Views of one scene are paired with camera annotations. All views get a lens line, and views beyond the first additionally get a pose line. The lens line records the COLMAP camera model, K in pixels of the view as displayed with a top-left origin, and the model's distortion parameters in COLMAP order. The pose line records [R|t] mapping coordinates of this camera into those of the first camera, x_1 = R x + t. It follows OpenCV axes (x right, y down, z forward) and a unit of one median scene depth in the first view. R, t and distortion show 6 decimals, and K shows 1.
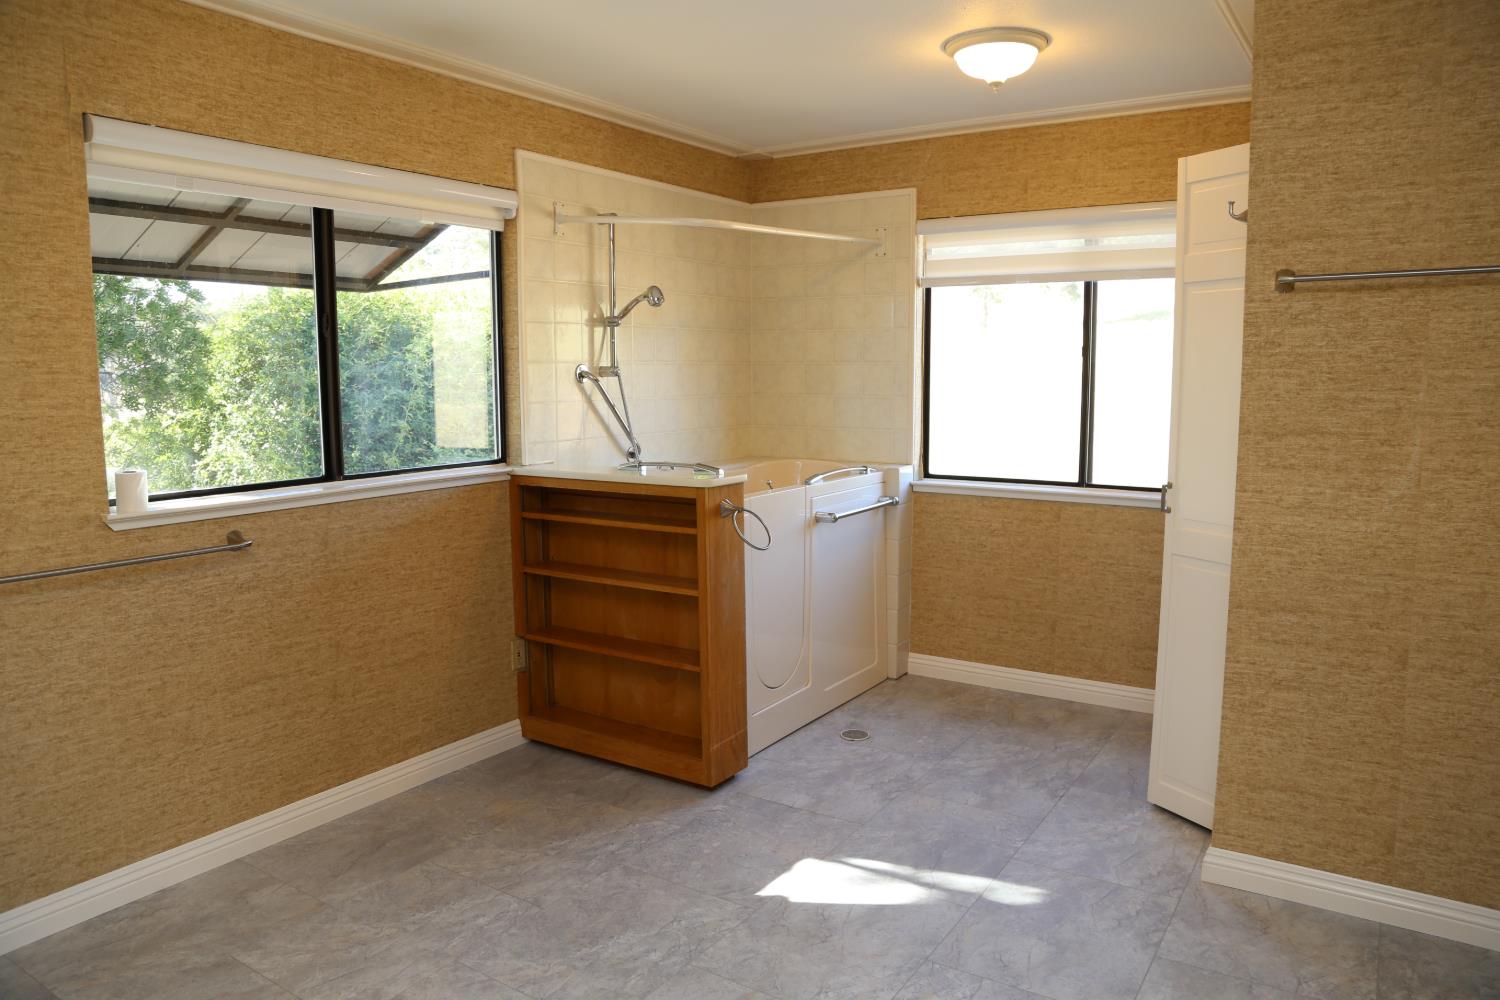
lens RADIAL K [[1026.8, 0, 748.2], [0, 1026.8, 508.4], [0, 0, 1]] dist [-0.134256, 0.084348]
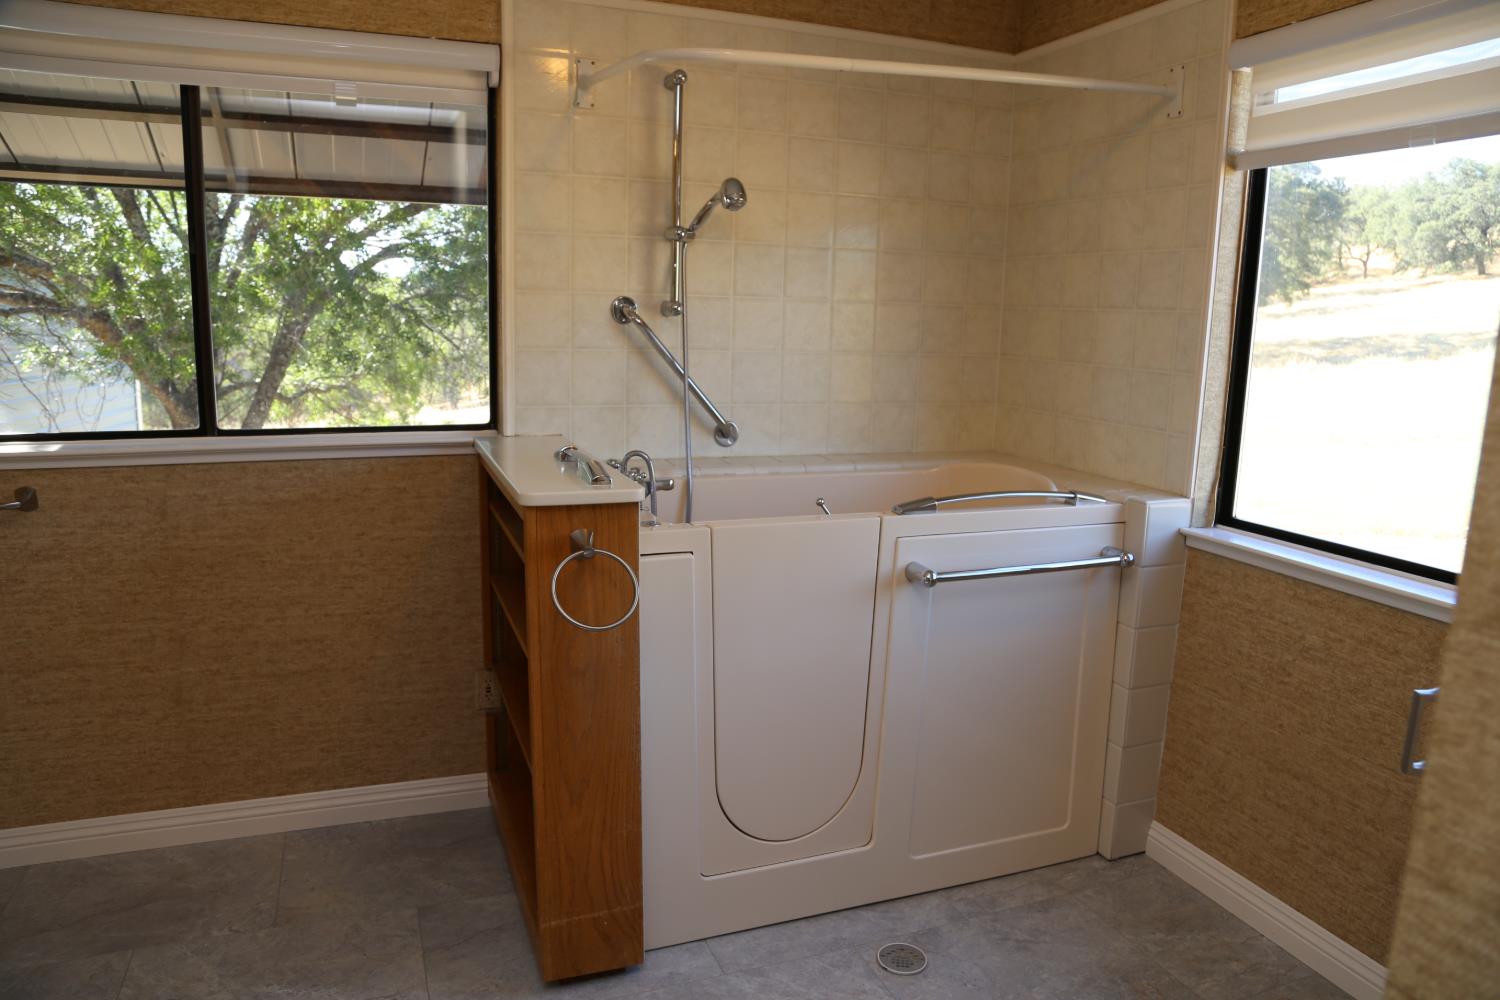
lens RADIAL K [[1026.8, 0, 748.2], [0, 1026.8, 508.4], [0, 0, 1]] dist [-0.134256, 0.084348]
pose [[0.814205, 0.132880, -0.565166, 0.340739], [-0.105542, 0.991112, 0.080978, -0.069536], [0.570903, -0.006284, 0.820993, 0.524561]]
